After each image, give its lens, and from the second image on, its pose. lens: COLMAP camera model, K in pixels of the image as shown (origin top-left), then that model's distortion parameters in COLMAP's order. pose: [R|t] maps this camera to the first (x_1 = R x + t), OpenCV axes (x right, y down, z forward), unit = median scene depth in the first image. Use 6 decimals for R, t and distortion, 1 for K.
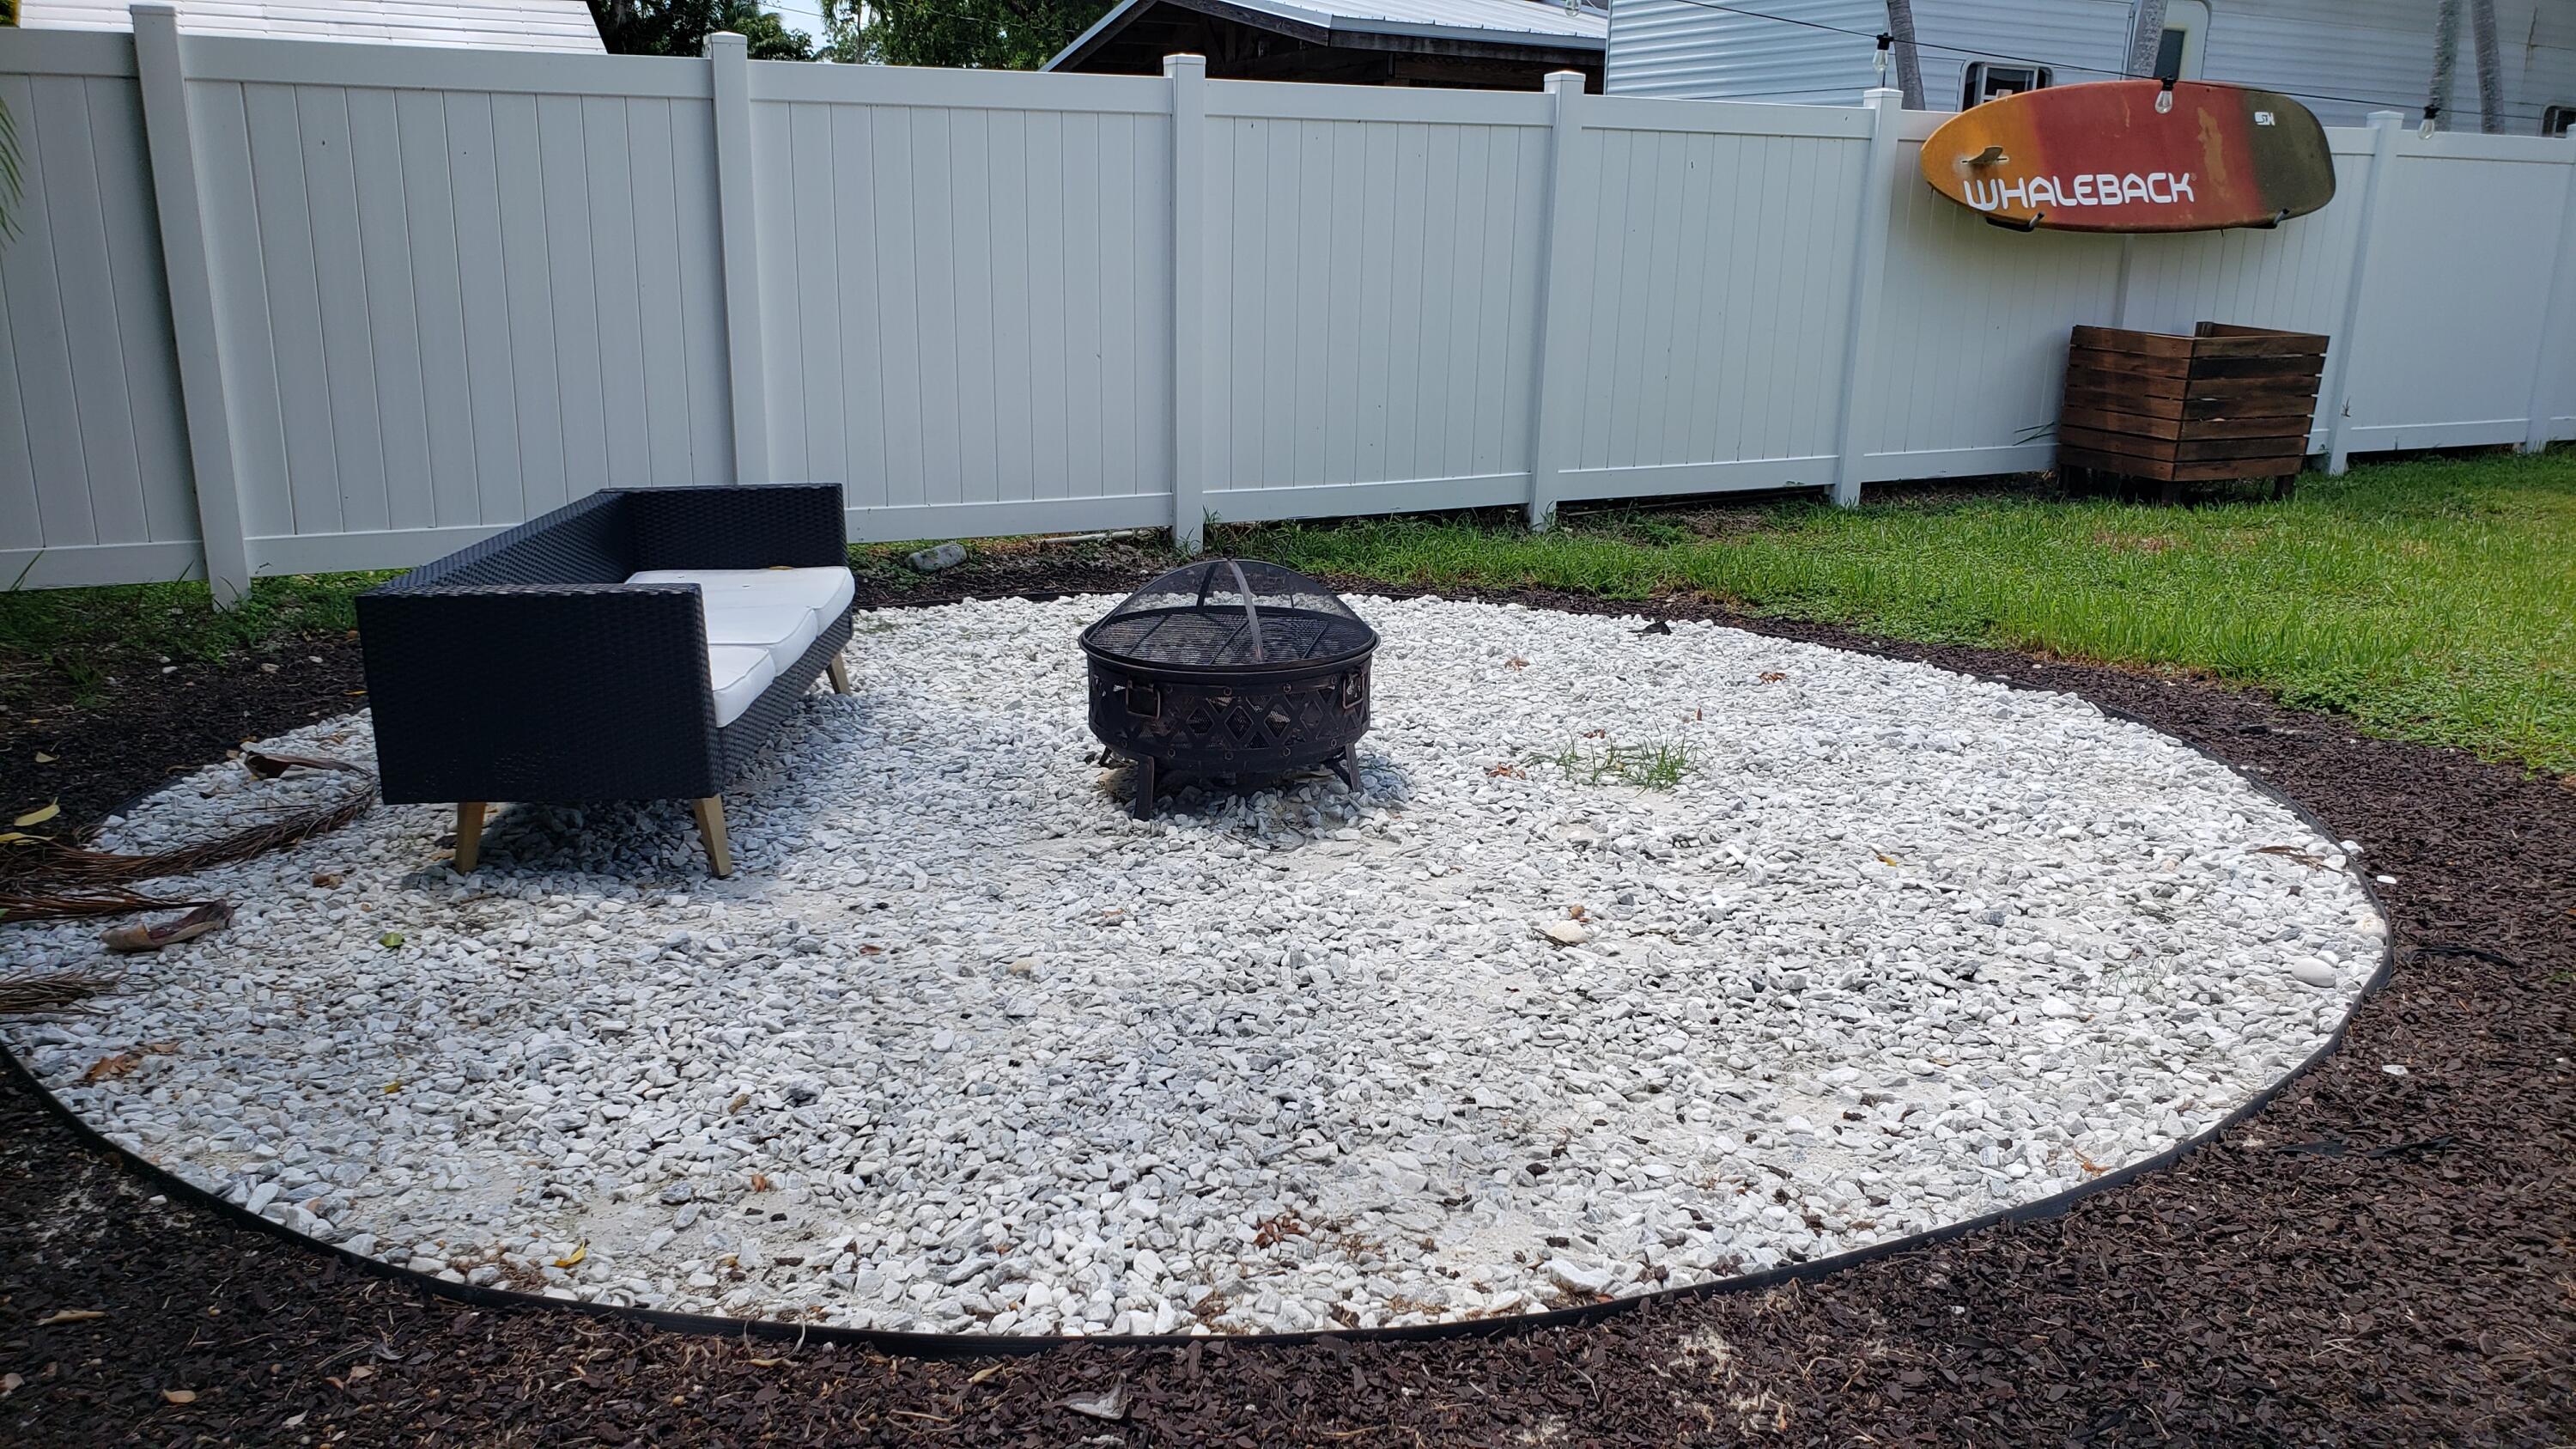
lens RADIAL K [[2013.6, 0, 1289.5], [0, 2013.6, 791.4], [0, 0, 1]] dist [0.130331, -0.279918]
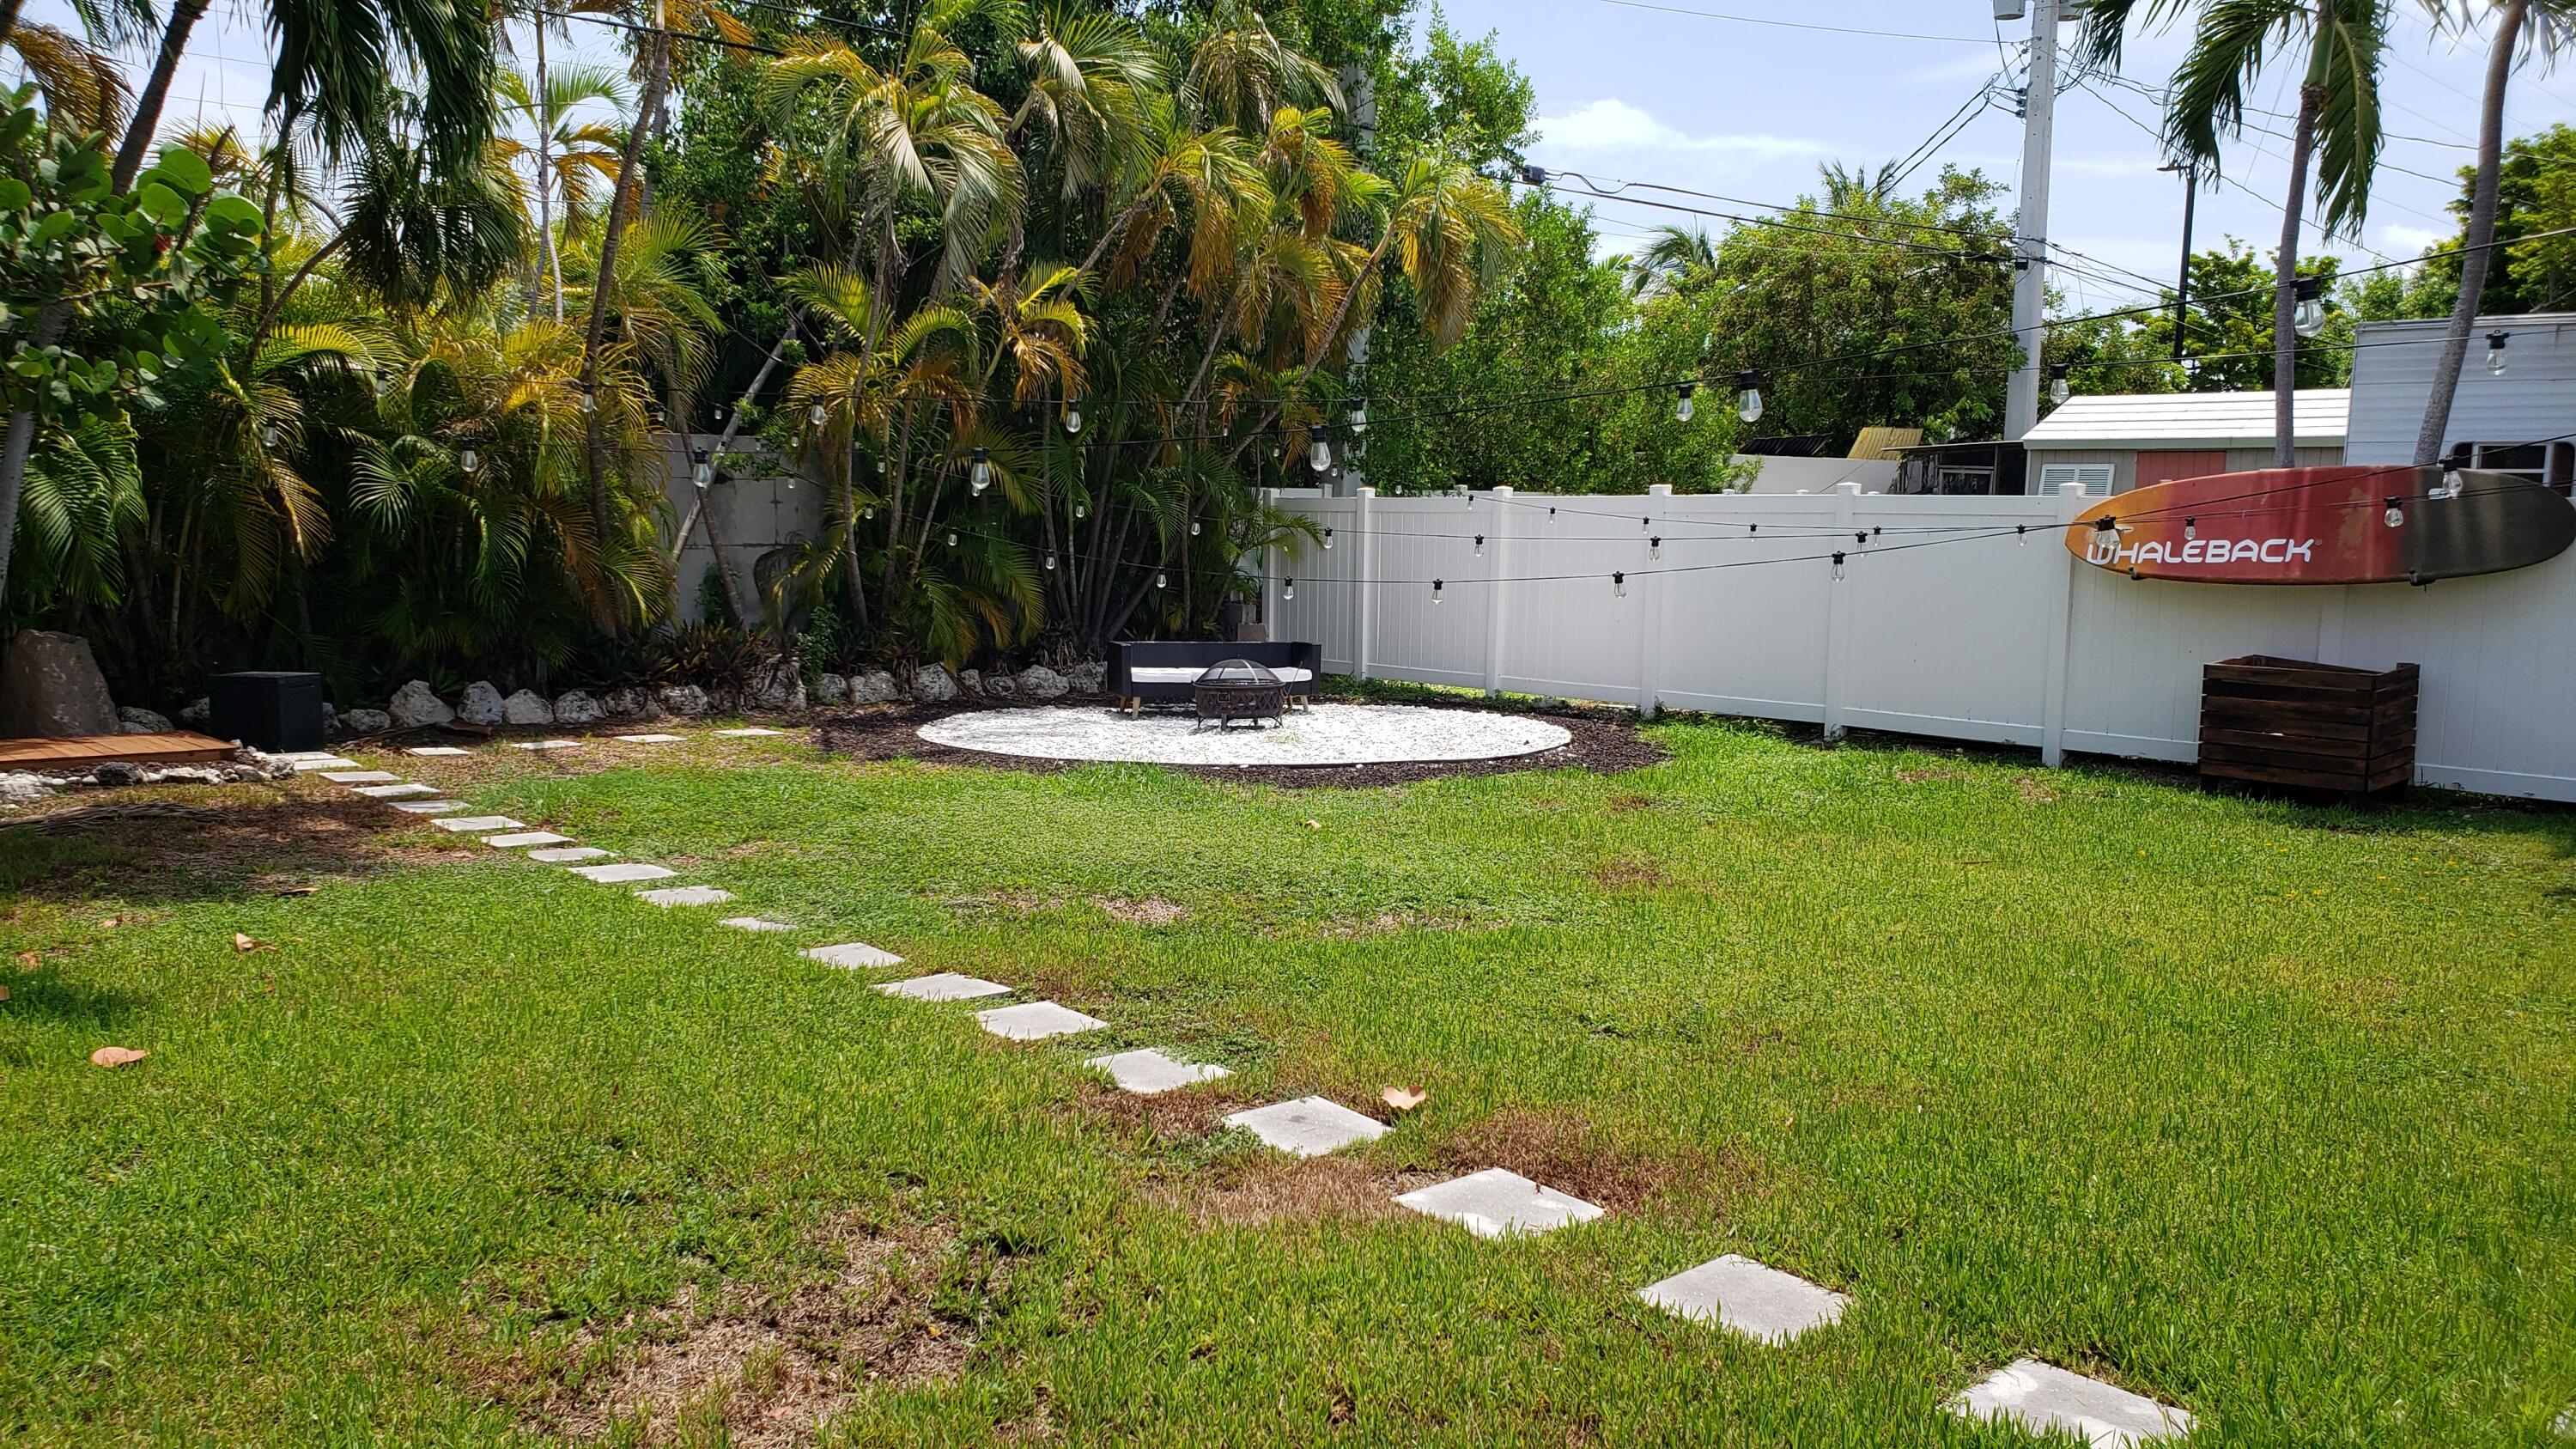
lens RADIAL K [[2013.6, 0, 1289.5], [0, 2013.6, 791.4], [0, 0, 1]] dist [0.130331, -0.279918]
pose [[0.252032, 0.131367, -0.958761, 1.511304], [-0.266521, 0.961850, 0.061729, -0.067127], [0.930294, 0.239972, 0.277429, 0.115348]]
